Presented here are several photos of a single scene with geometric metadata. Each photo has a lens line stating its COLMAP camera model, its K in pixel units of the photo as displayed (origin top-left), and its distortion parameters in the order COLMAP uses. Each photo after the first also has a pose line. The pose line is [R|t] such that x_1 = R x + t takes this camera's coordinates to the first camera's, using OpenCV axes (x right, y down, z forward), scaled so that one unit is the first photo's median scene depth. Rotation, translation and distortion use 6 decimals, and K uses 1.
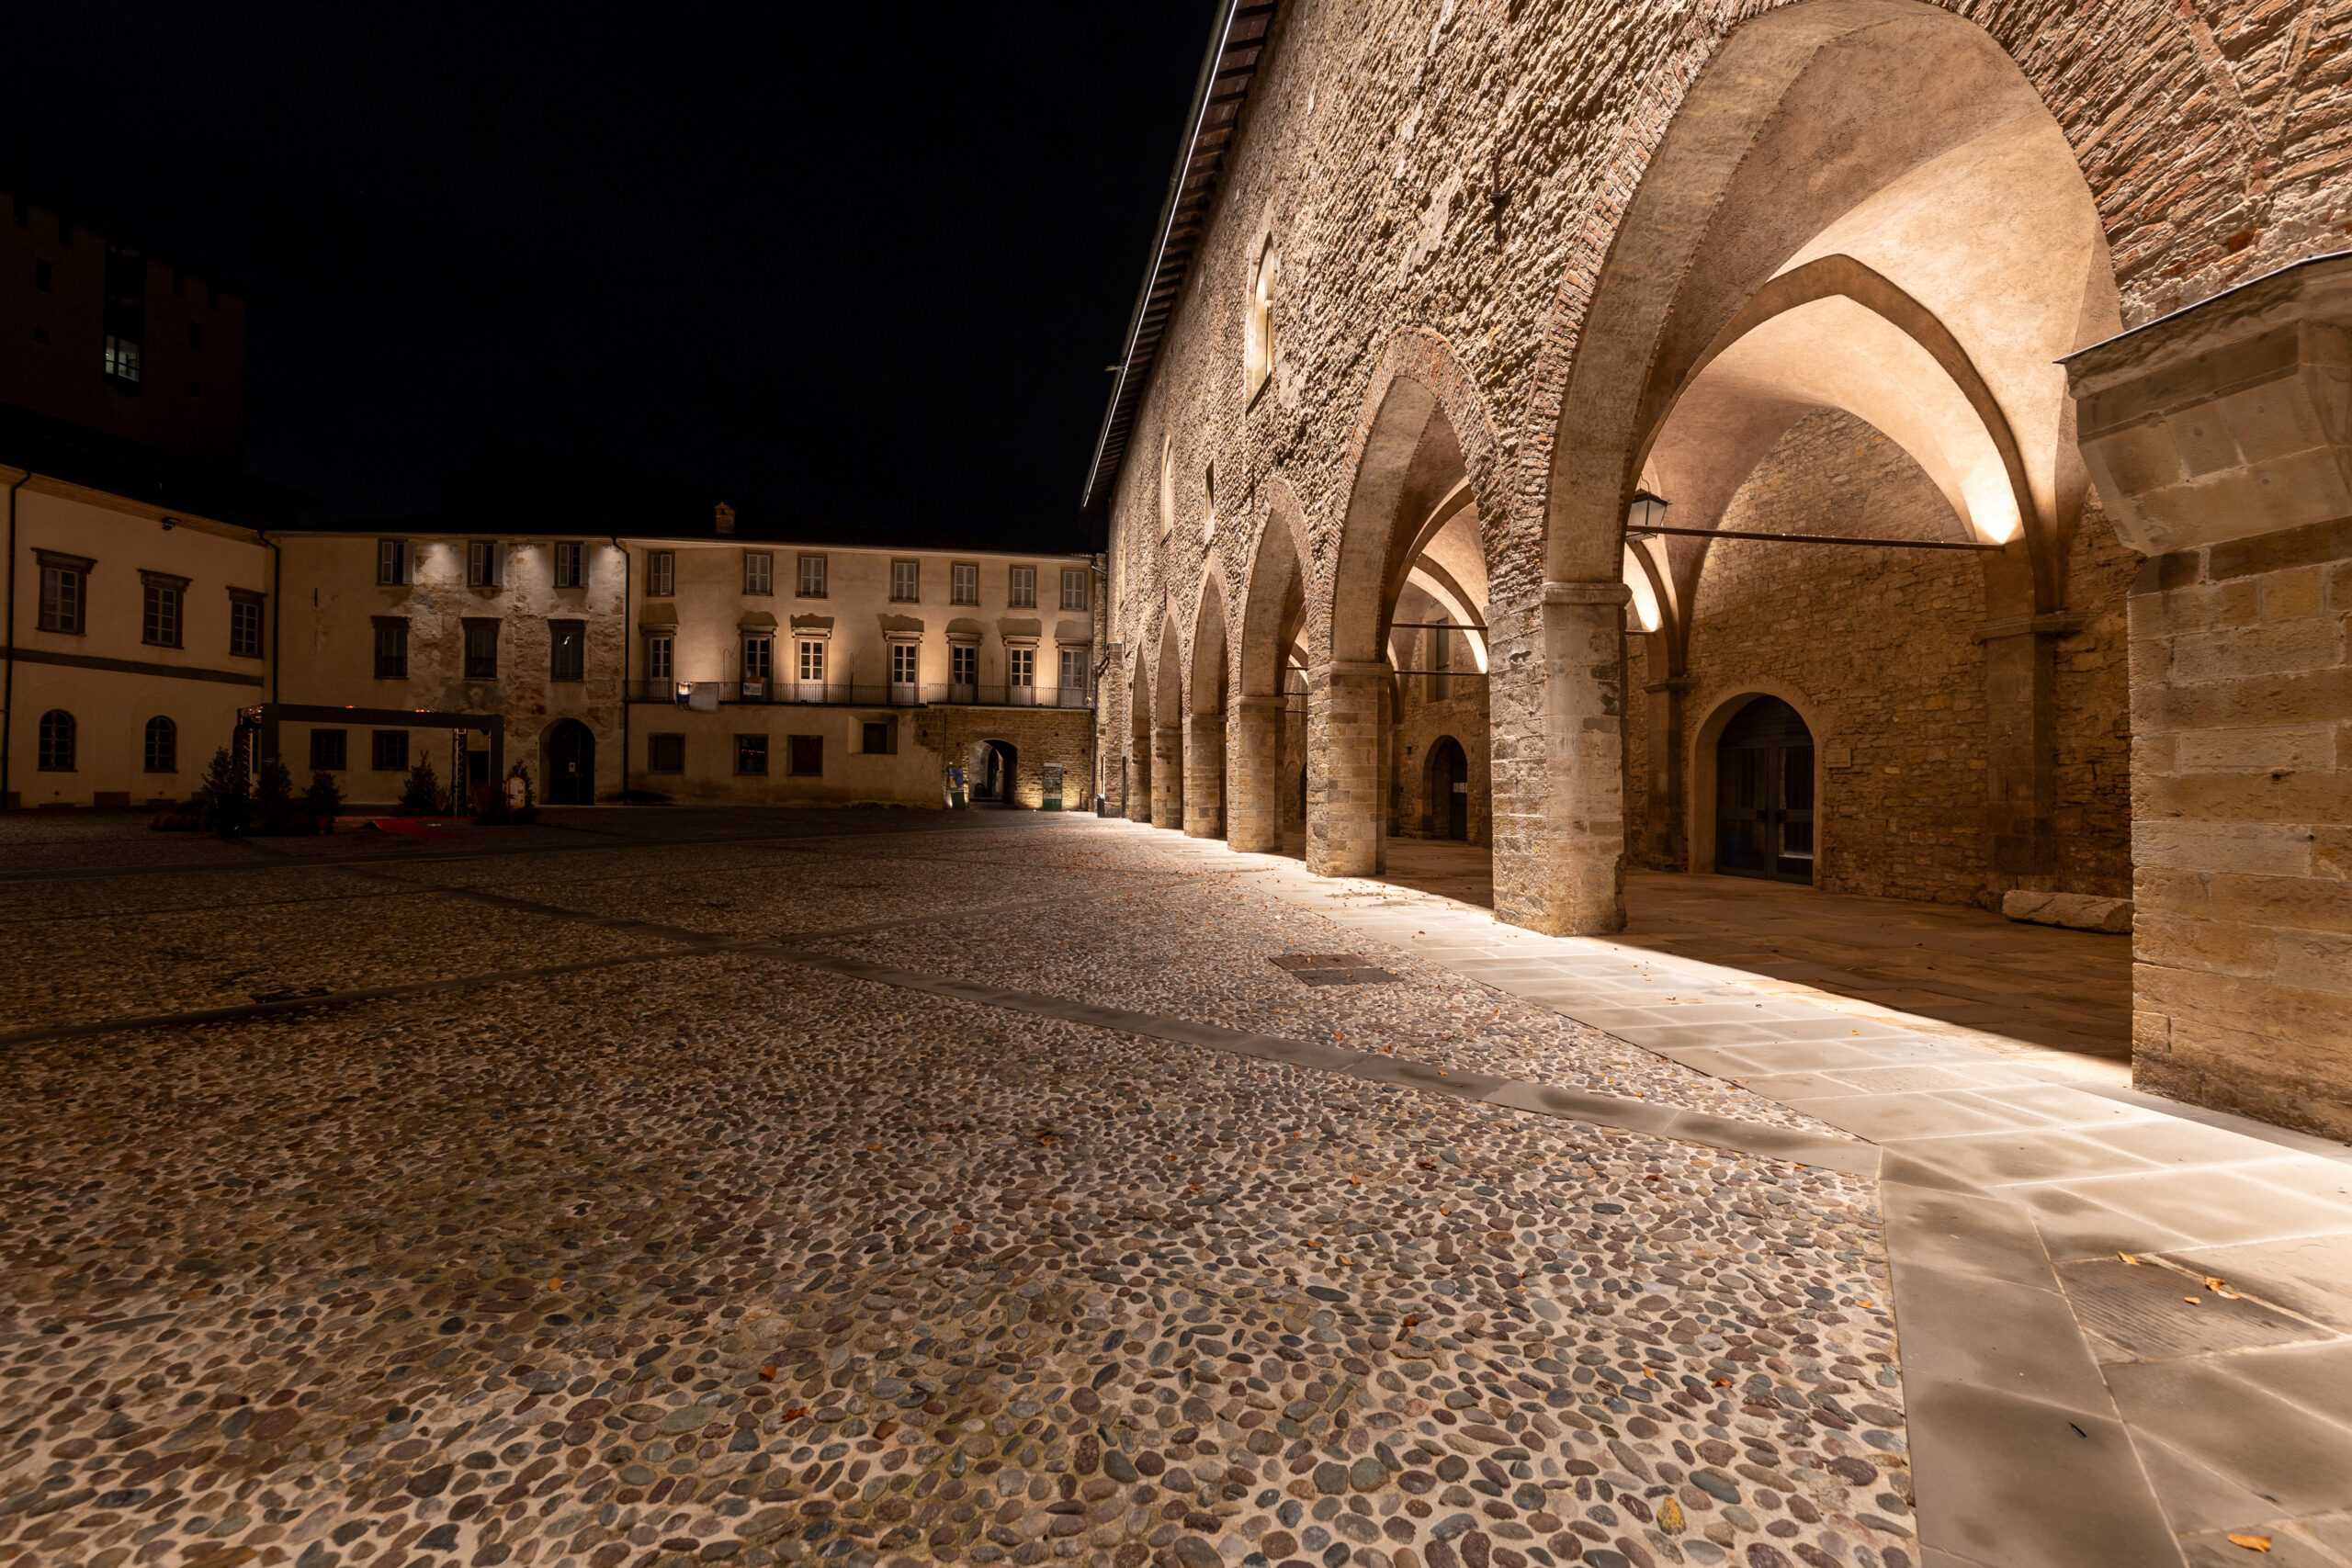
lens RADIAL K [[979.8, 0, 1175.5], [0, 979.8, 784.4], [0, 0, 1]] dist [0.000476, -0.000178]
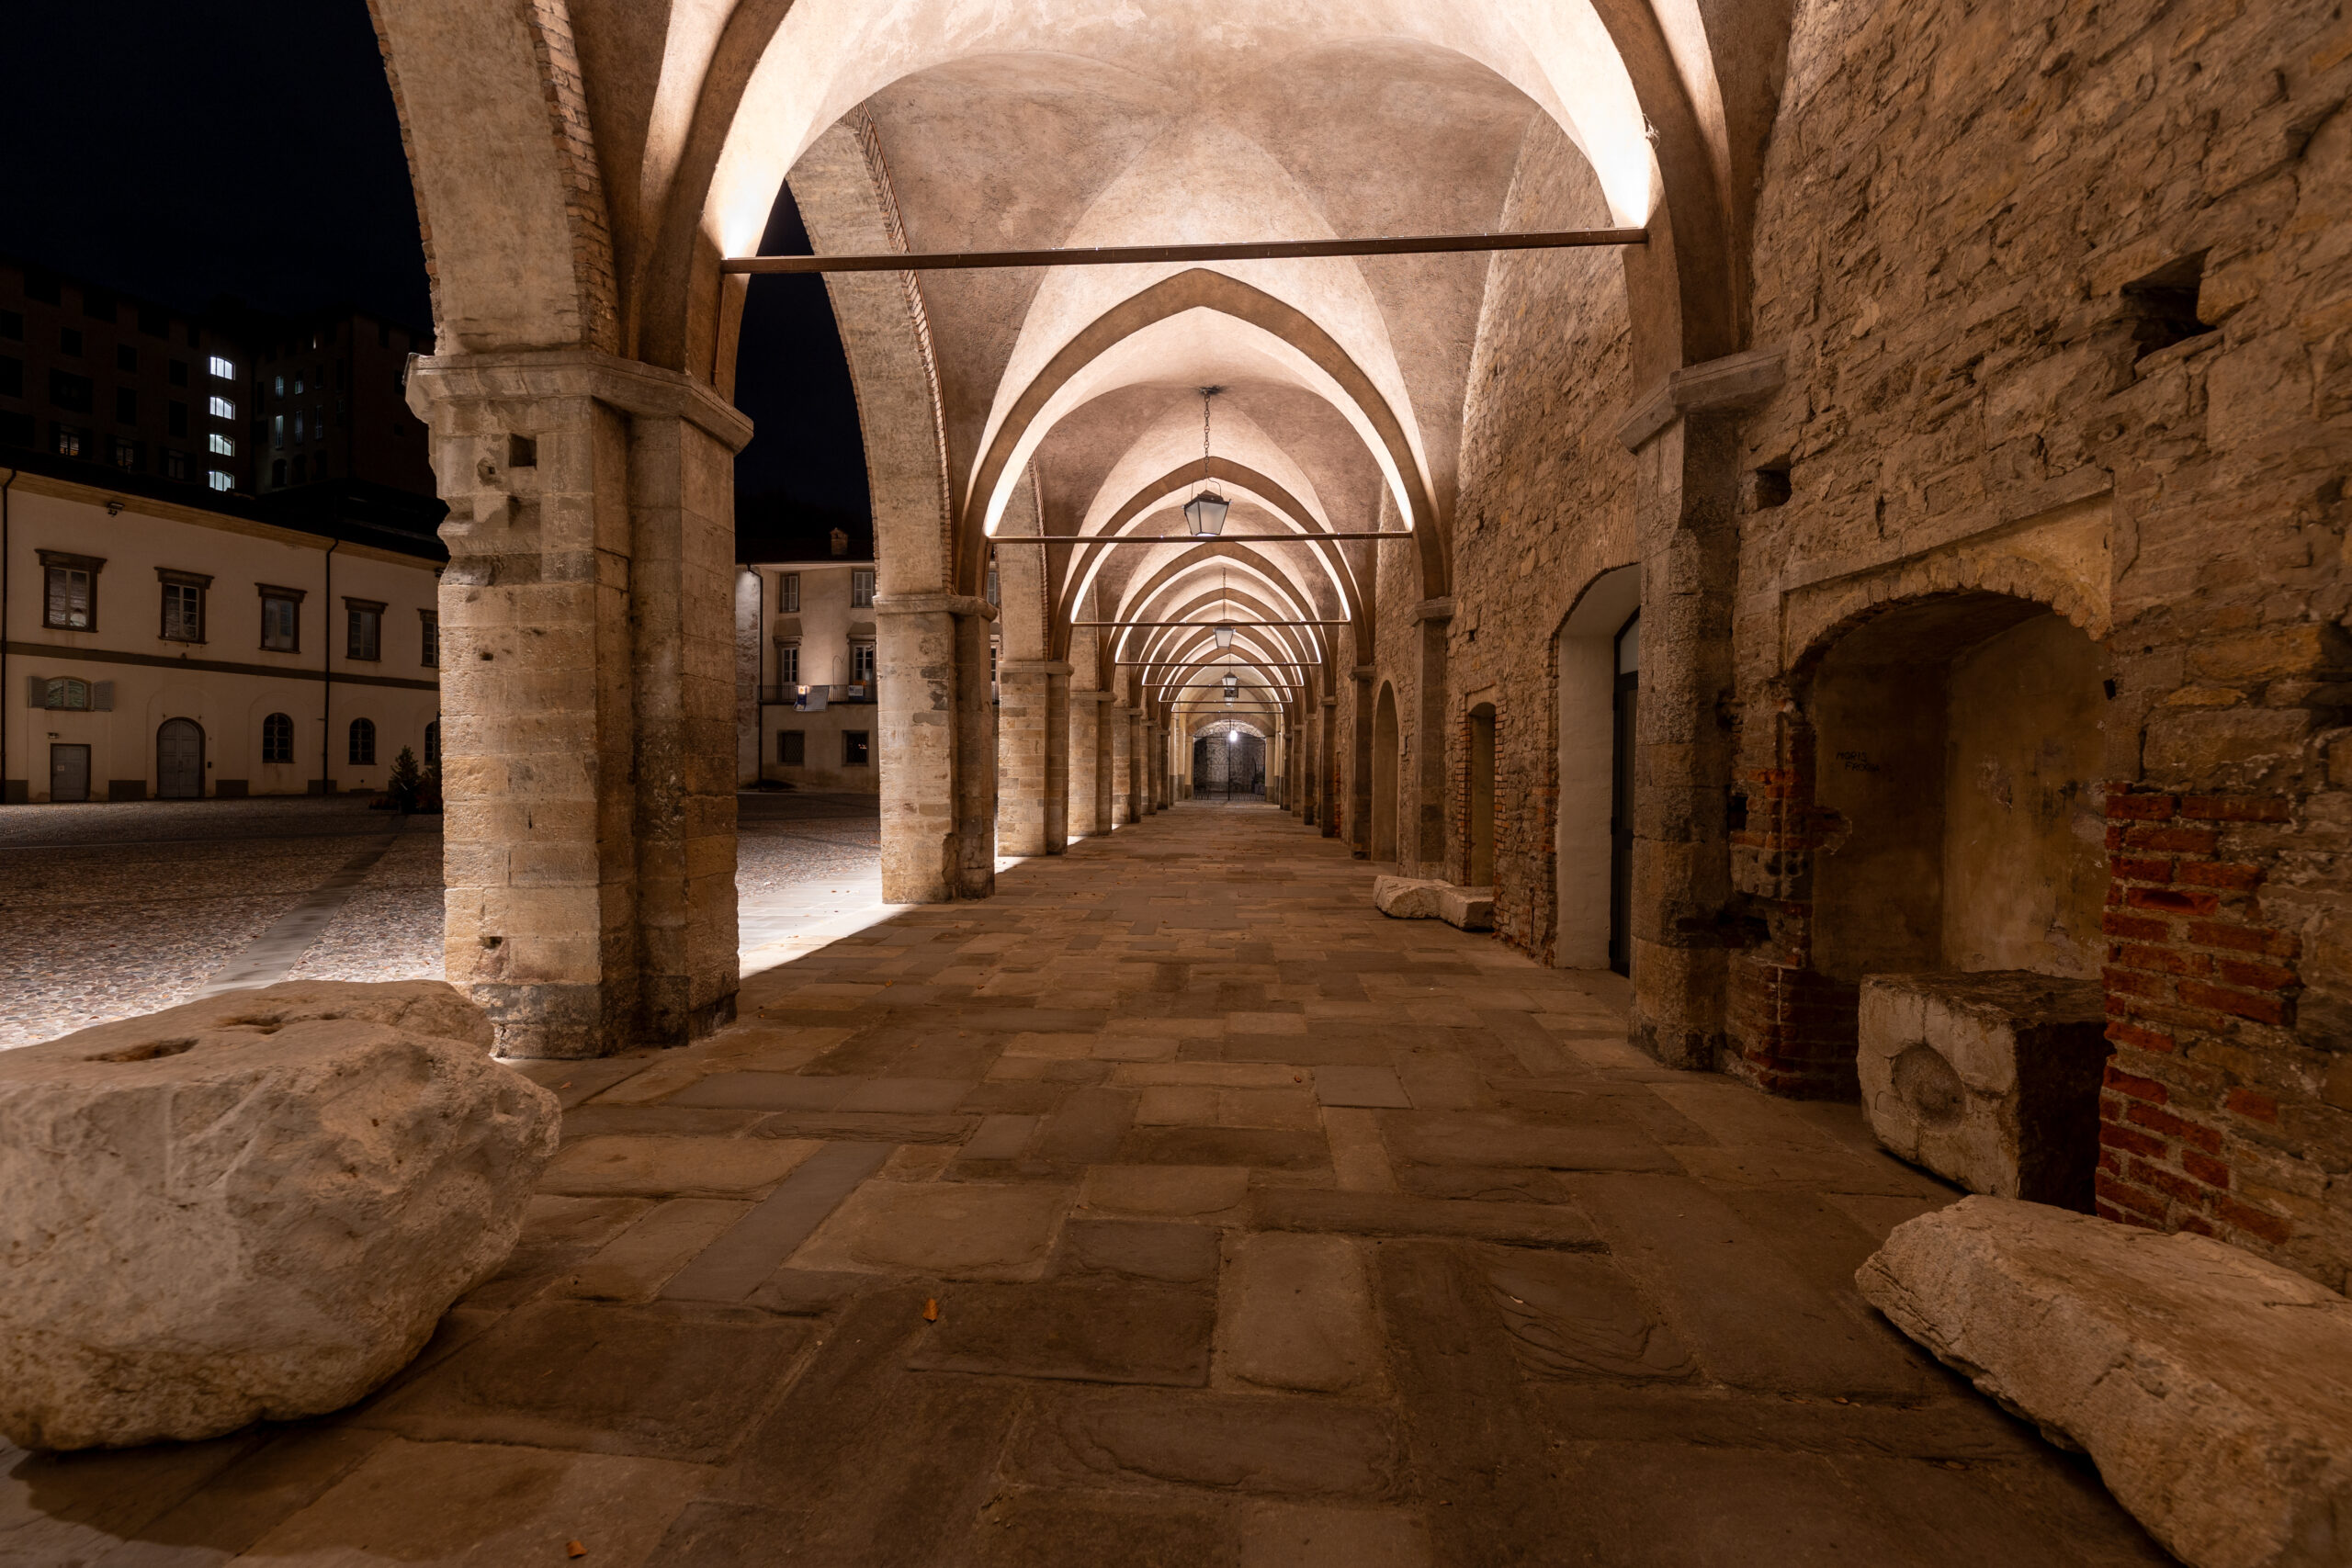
lens RADIAL K [[979.8, 0, 1194.7], [0, 979.8, 782.7], [0, 0, 1]] dist [0.000476, -0.000178]
pose [[0.968940, 0.002495, -0.247283, 0.282672], [-0.000758, 0.999974, 0.007117, 0.001386], [0.247295, -0.006709, 0.968917, -0.007425]]
